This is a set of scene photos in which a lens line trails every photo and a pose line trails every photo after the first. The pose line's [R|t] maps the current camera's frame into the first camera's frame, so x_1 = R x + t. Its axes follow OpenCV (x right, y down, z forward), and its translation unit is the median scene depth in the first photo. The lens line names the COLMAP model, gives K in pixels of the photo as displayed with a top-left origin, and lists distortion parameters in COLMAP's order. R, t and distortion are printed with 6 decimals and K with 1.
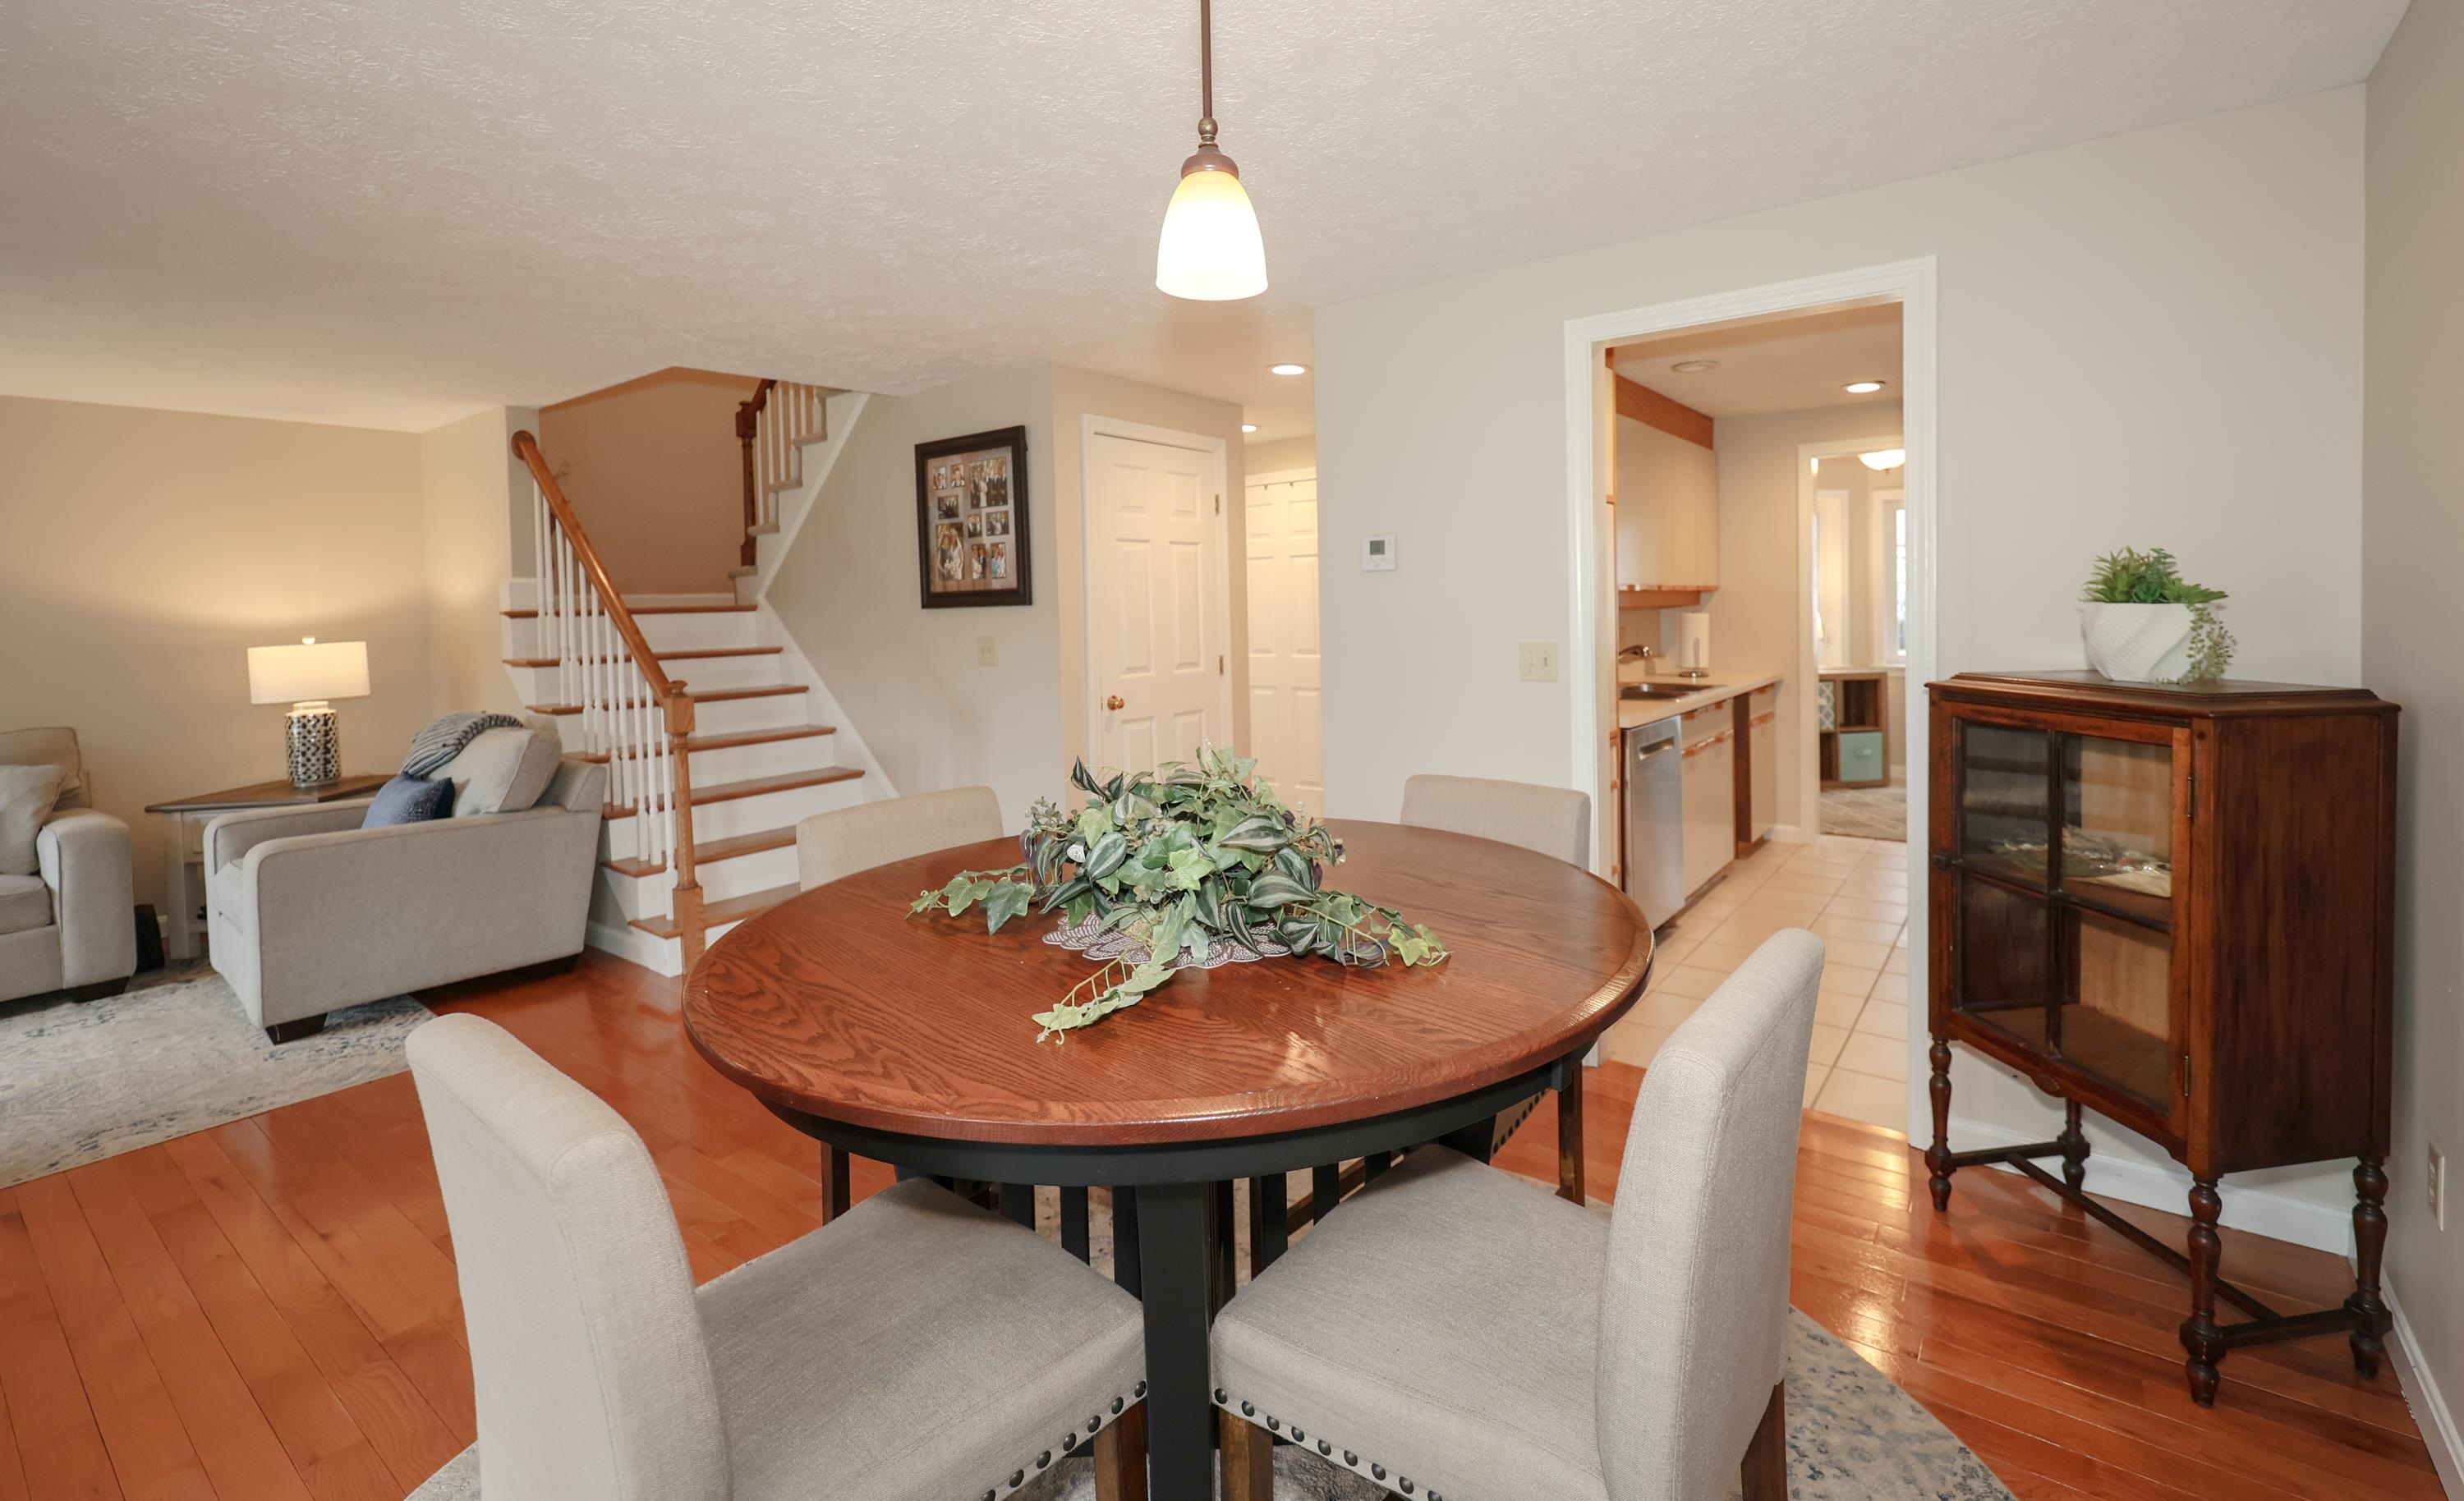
lens RADIAL K [[1089.3, 0, 1267.9], [0, 1089.3, 642.6], [0, 0, 1]] dist [-0.000966, -0.000049]
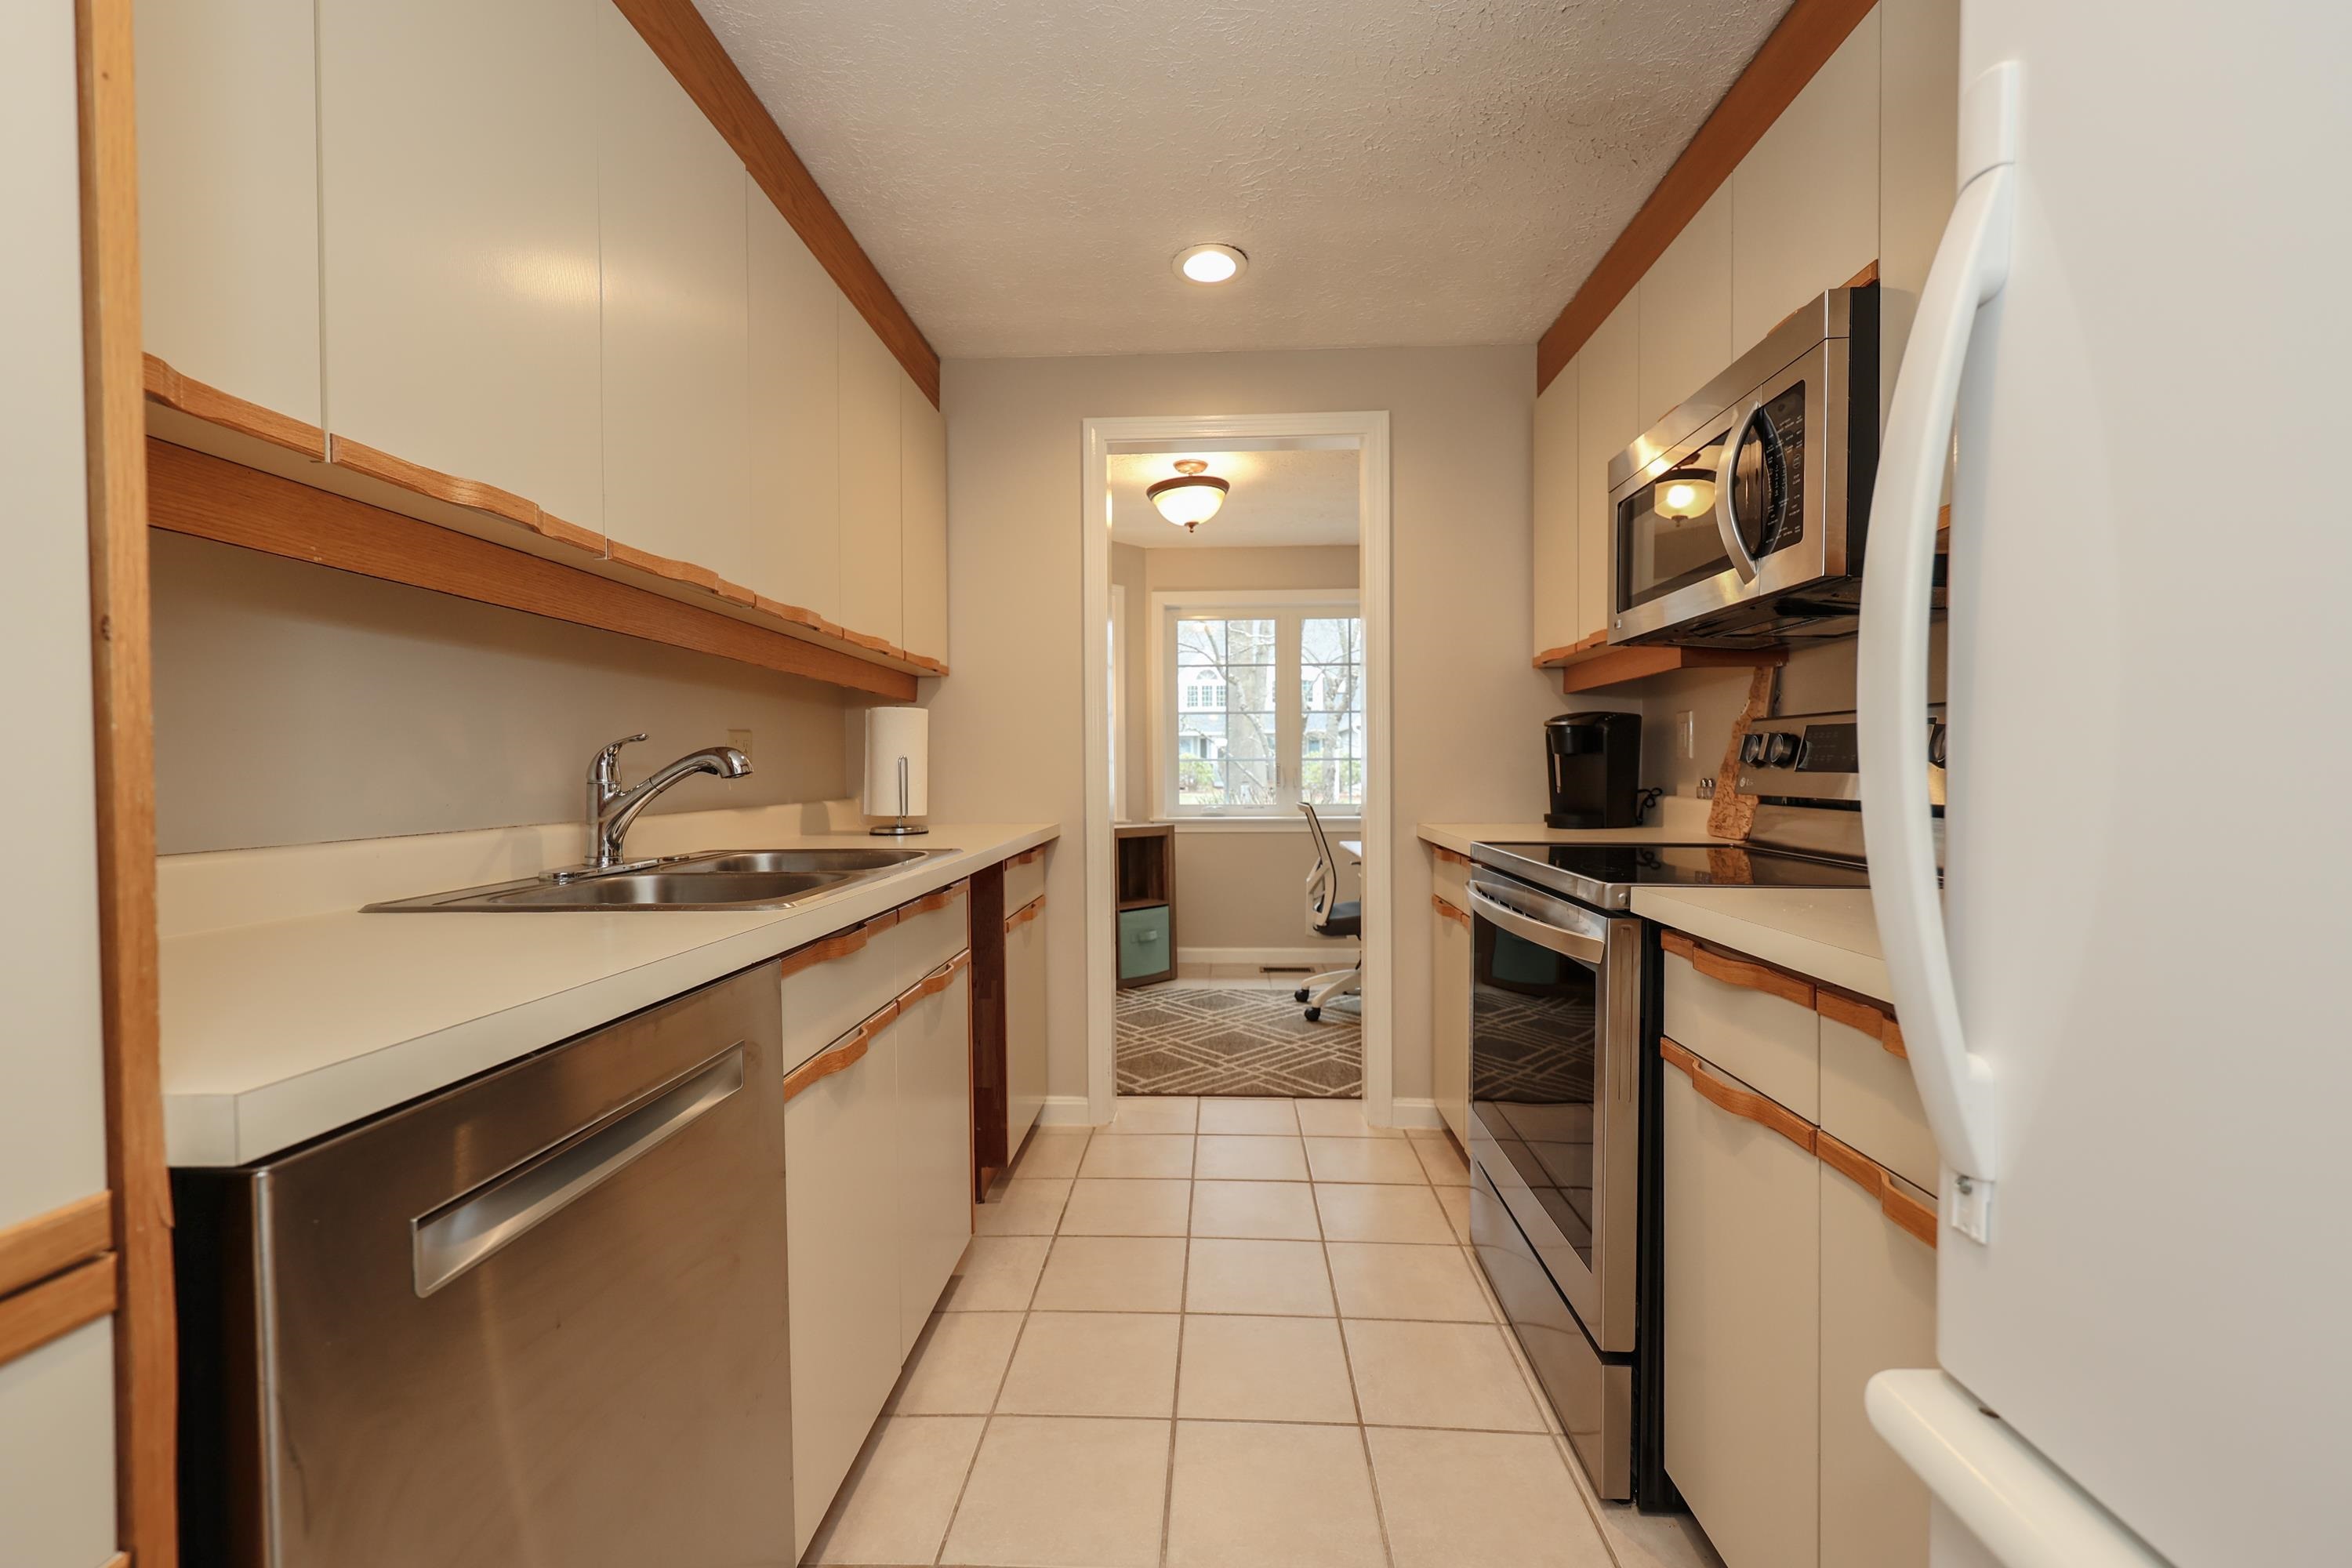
lens RADIAL K [[976.9, 0, 1172.7], [0, 976.9, 787.4], [0, 0, 1]] dist [0.000041, -0.000303]
pose [[0.832071, 0.006285, 0.554633, 0.250406], [0.009492, 0.999628, -0.025568, 0.022553], [-0.554588, 0.026539, 0.831702, 0.566264]]
